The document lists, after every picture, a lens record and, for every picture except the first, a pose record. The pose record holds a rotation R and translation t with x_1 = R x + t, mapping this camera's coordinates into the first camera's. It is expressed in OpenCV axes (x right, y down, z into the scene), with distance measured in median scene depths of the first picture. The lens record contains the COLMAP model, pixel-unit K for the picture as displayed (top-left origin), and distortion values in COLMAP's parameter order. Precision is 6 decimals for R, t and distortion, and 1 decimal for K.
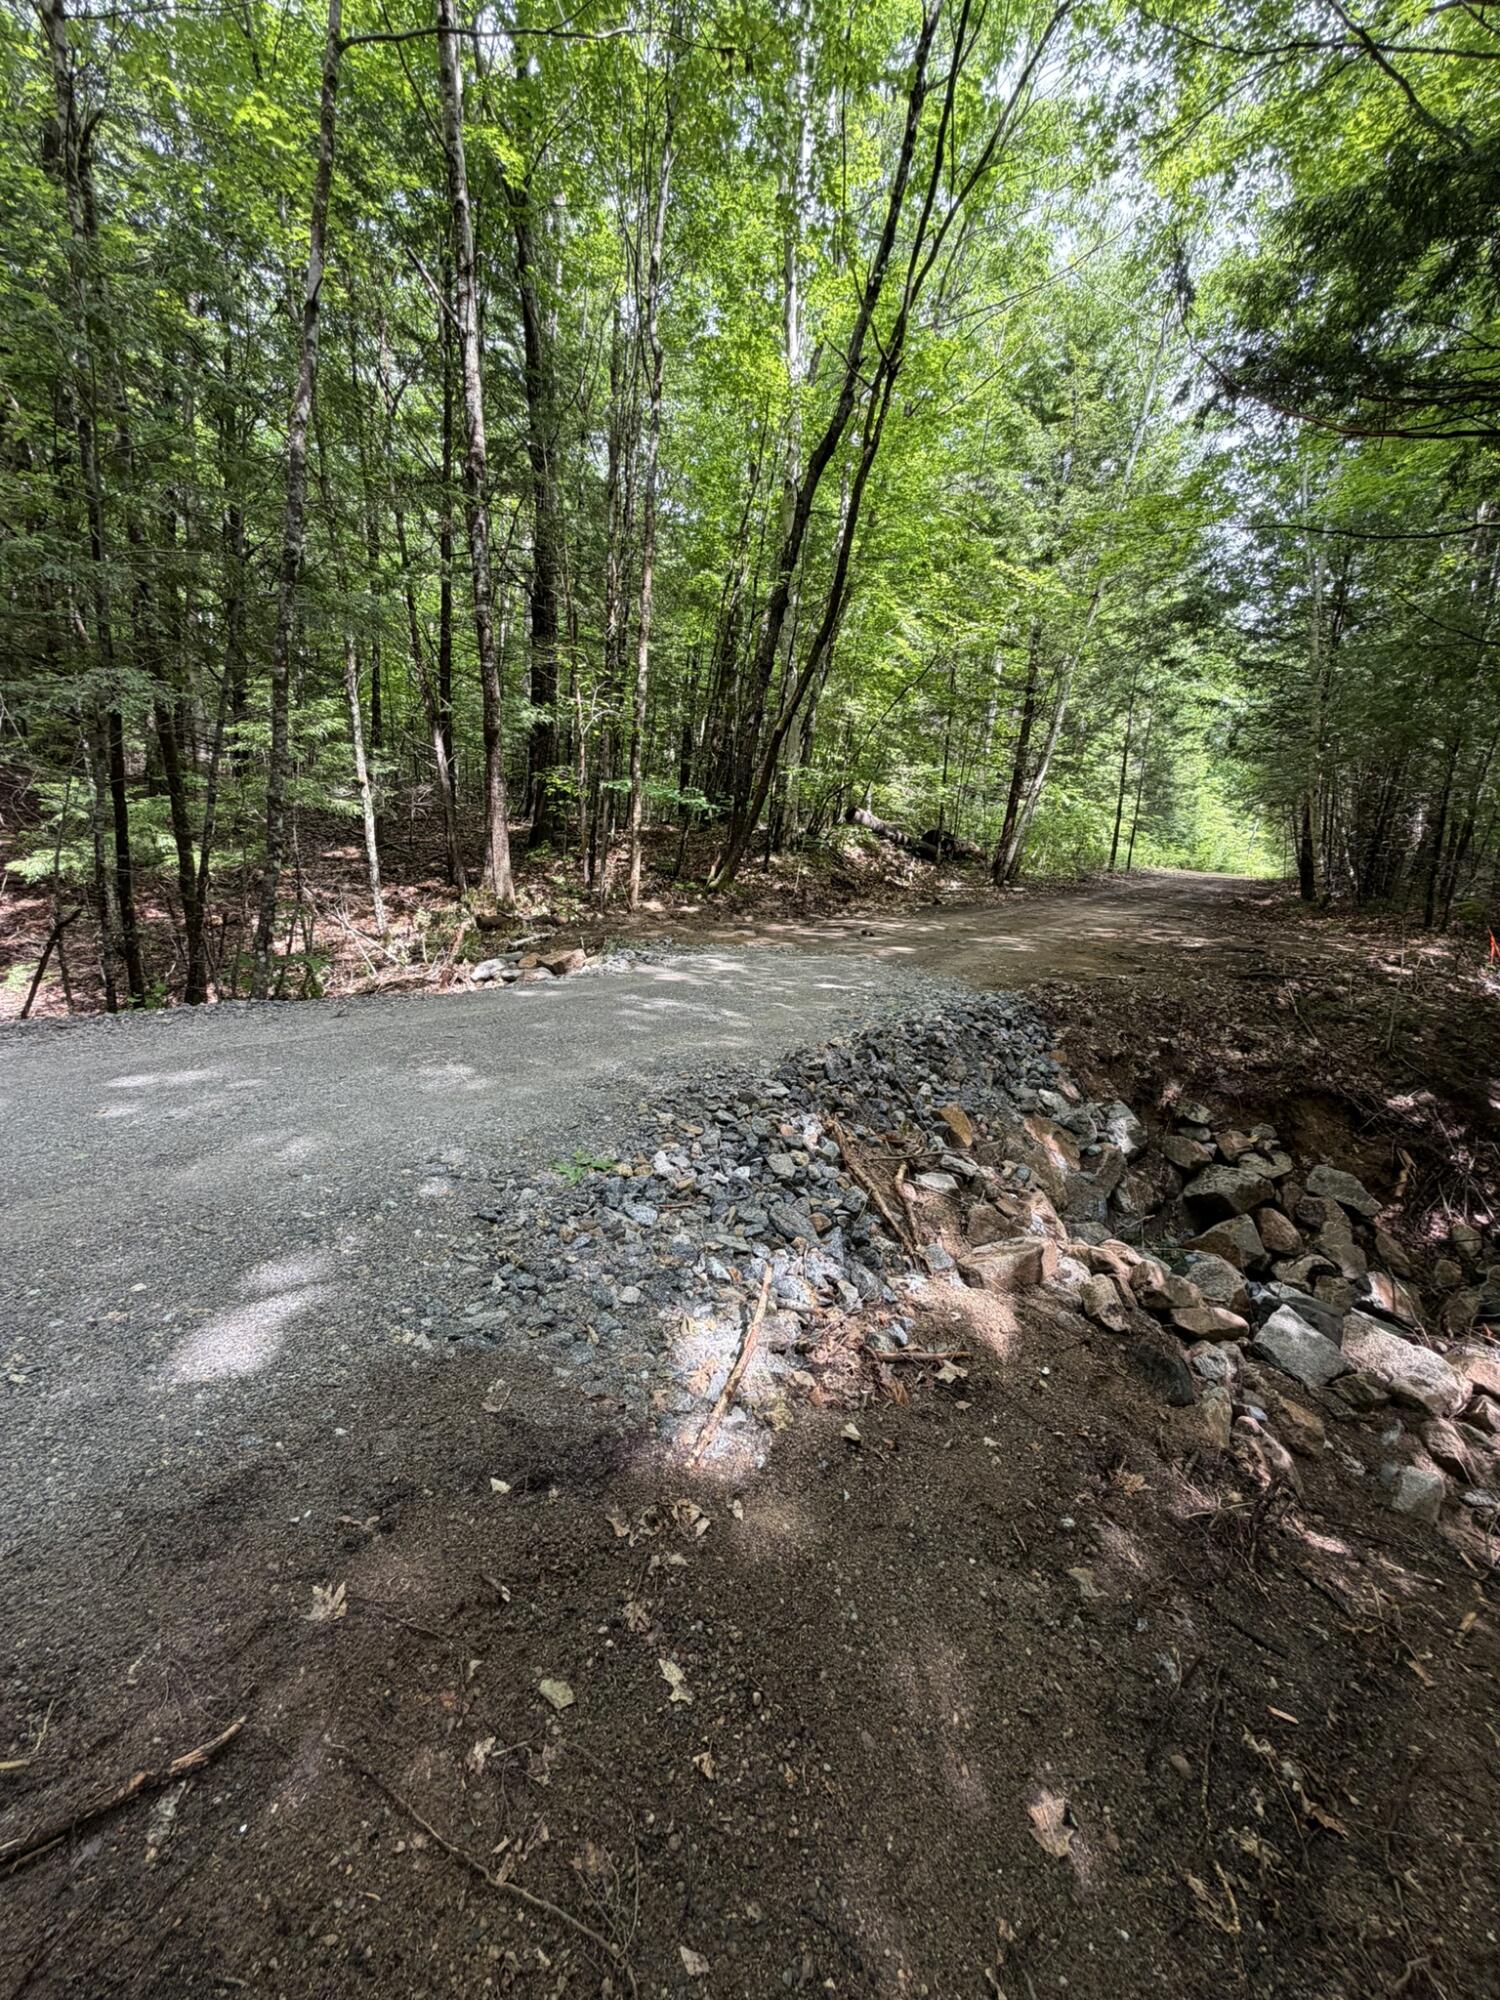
lens RADIAL K [[798.7, 0, 747.4], [0, 798.7, 992.4], [0, 0, 1]] dist [-0.003392, 0.002441]
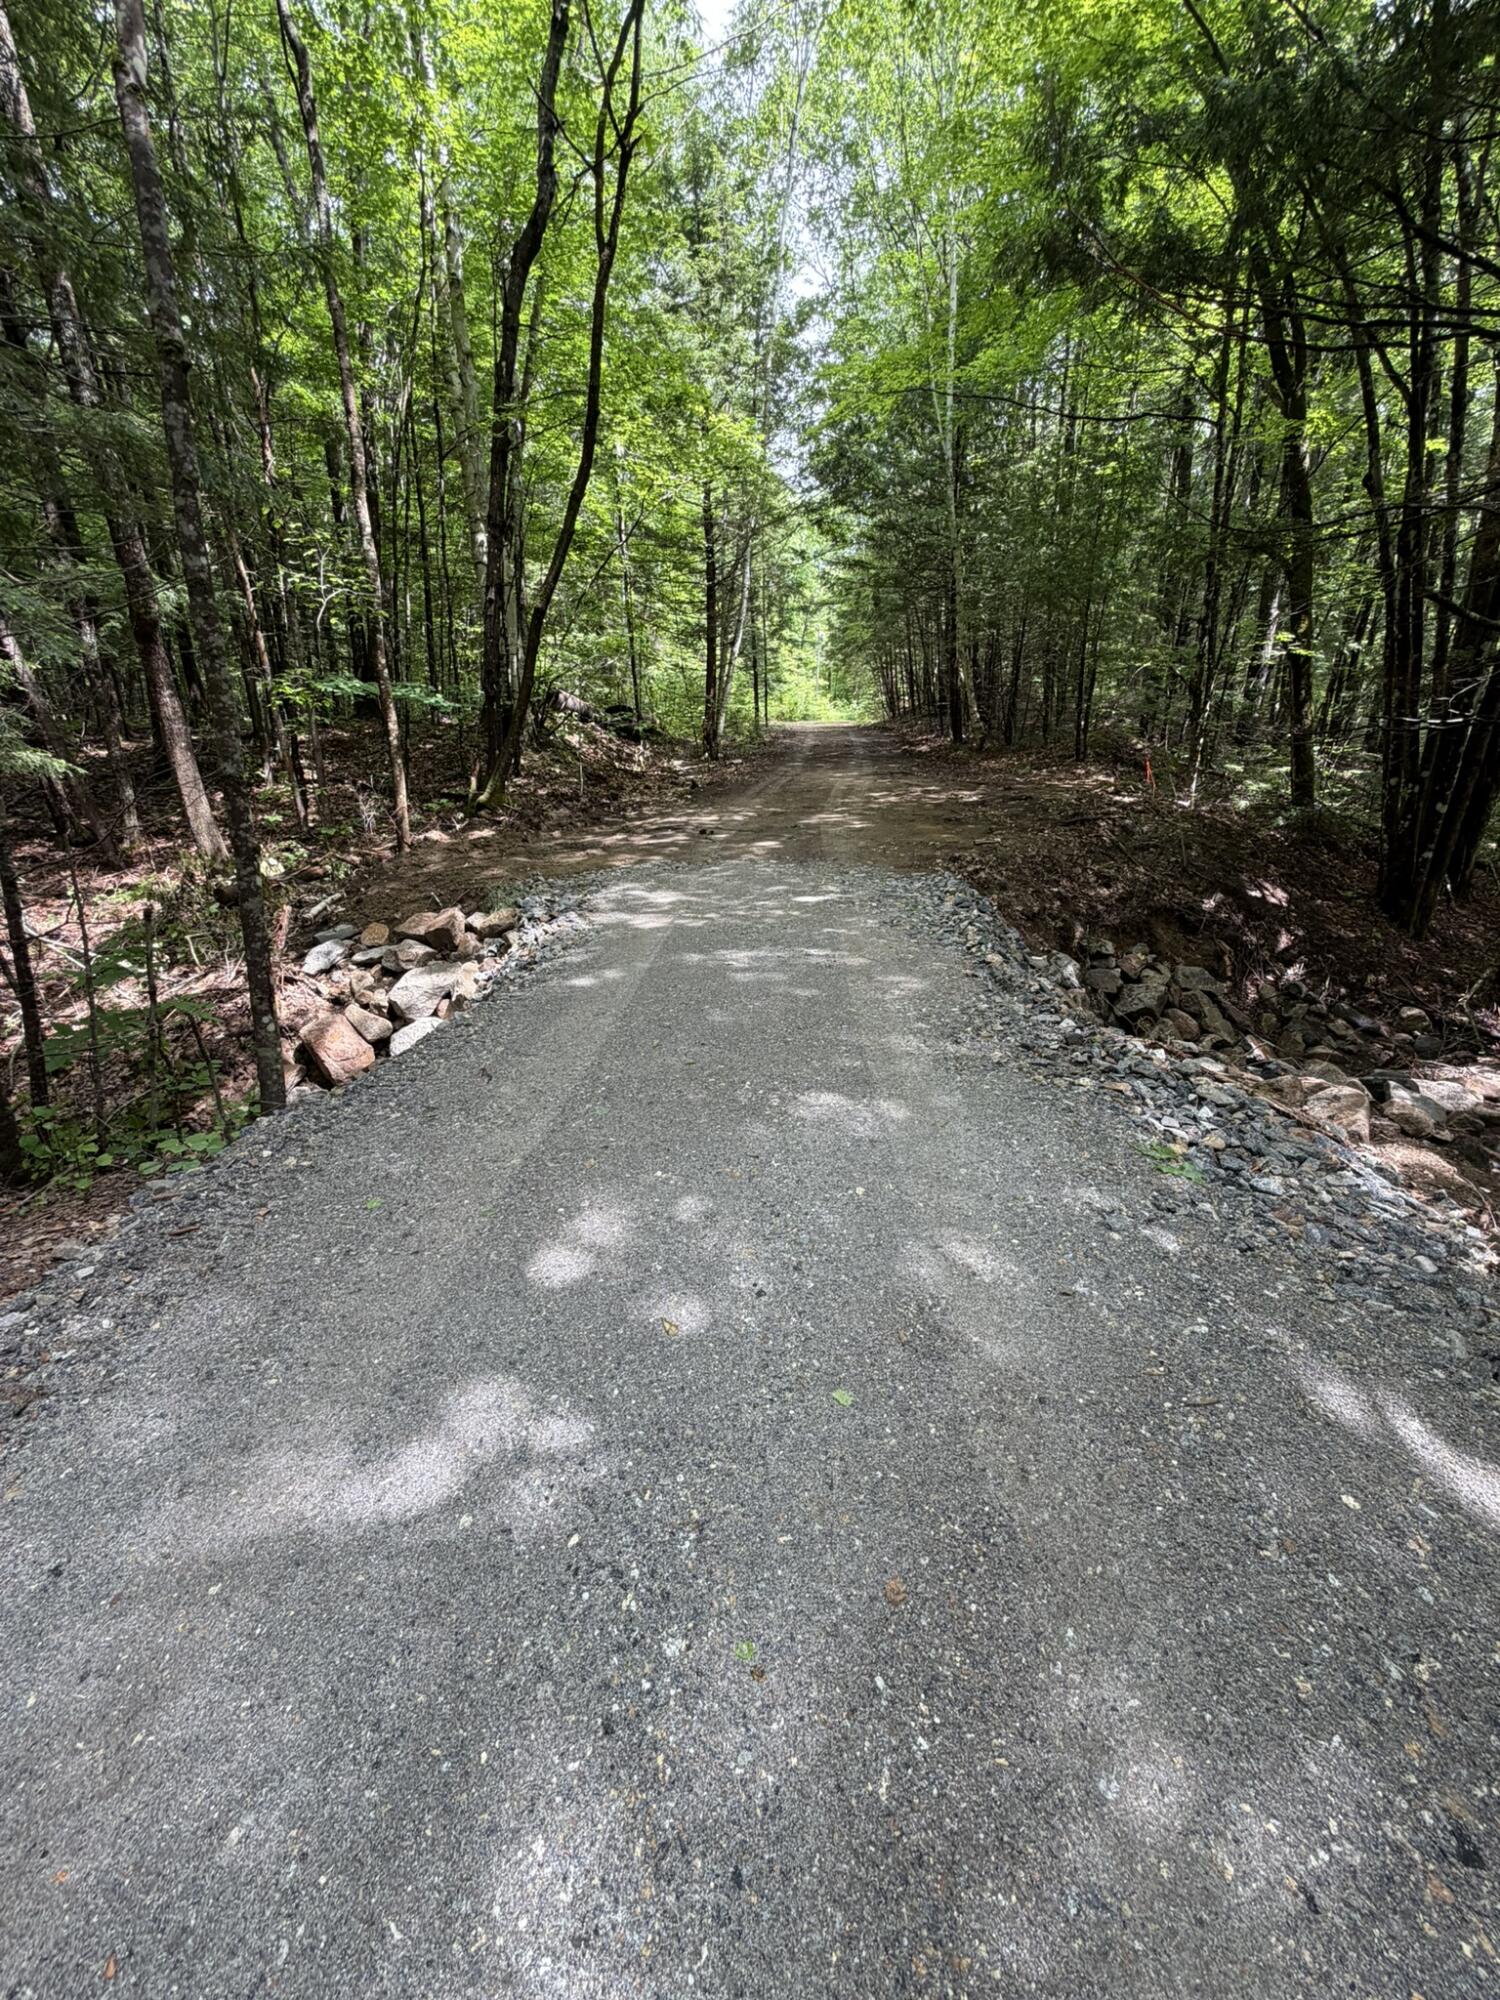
lens RADIAL K [[798.7, 0, 747.4], [0, 798.7, 992.4], [0, 0, 1]] dist [-0.003392, 0.002441]
pose [[0.868253, -0.239618, 0.434419, -0.414268], [0.170149, 0.966343, 0.192950, -0.098431], [-0.466032, -0.093614, 0.879801, 0.178503]]
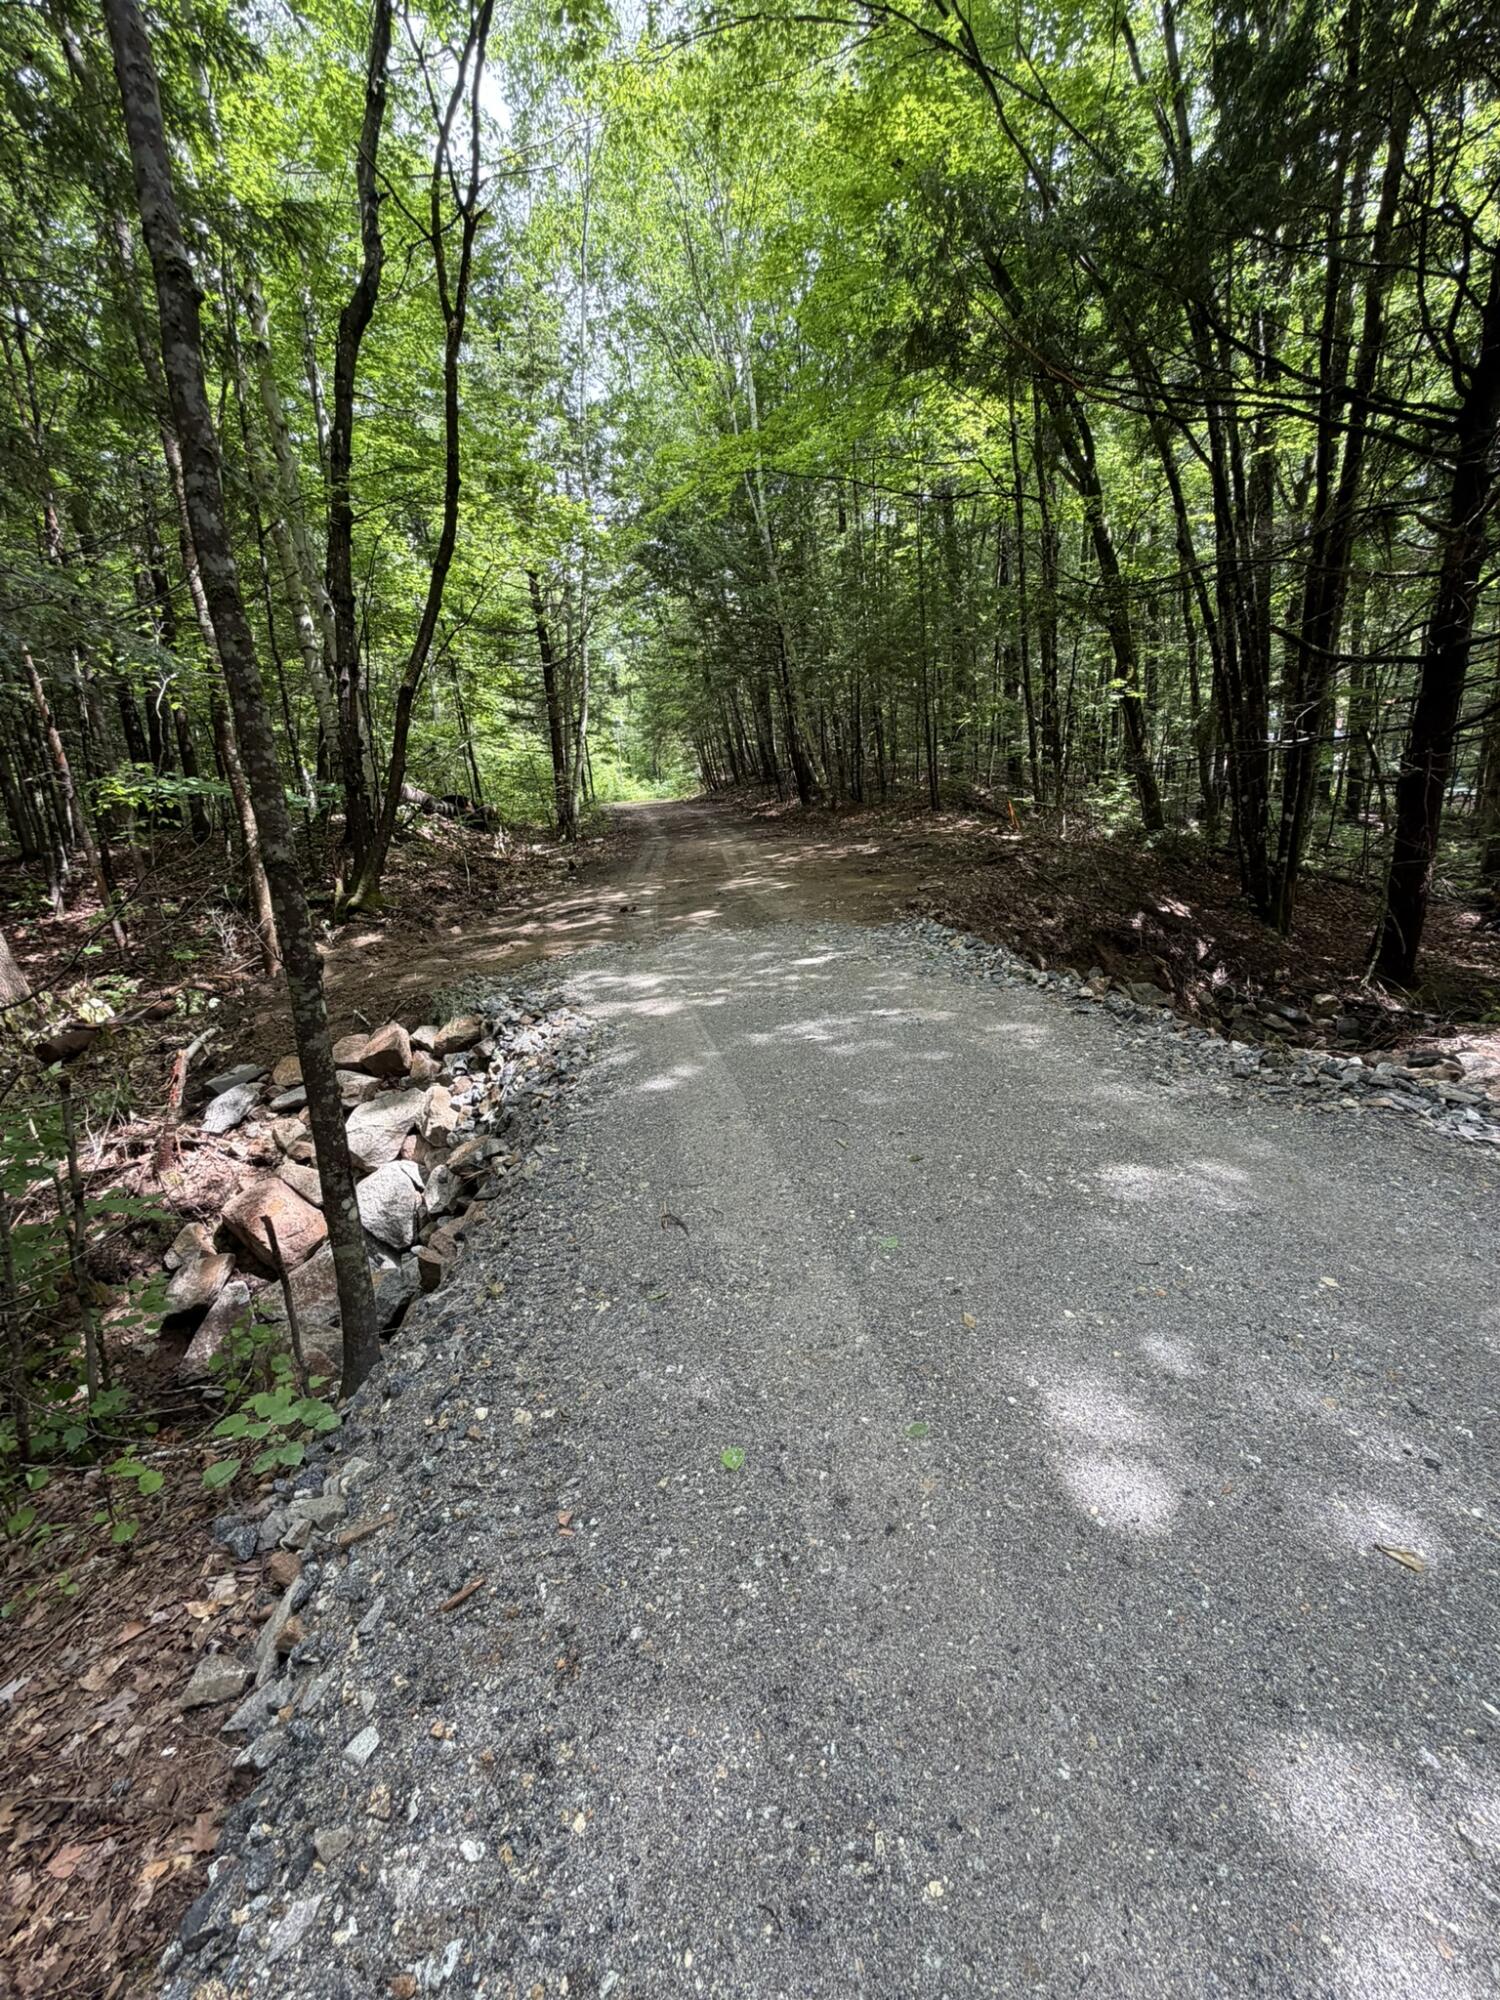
lens RADIAL K [[798.7, 0, 747.4], [0, 798.7, 992.4], [0, 0, 1]] dist [-0.003392, 0.002441]
pose [[0.712773, -0.302482, 0.632818, -0.531383], [0.268920, 0.951135, 0.151738, -0.130425], [-0.647794, 0.062022, 0.759287, 0.375952]]
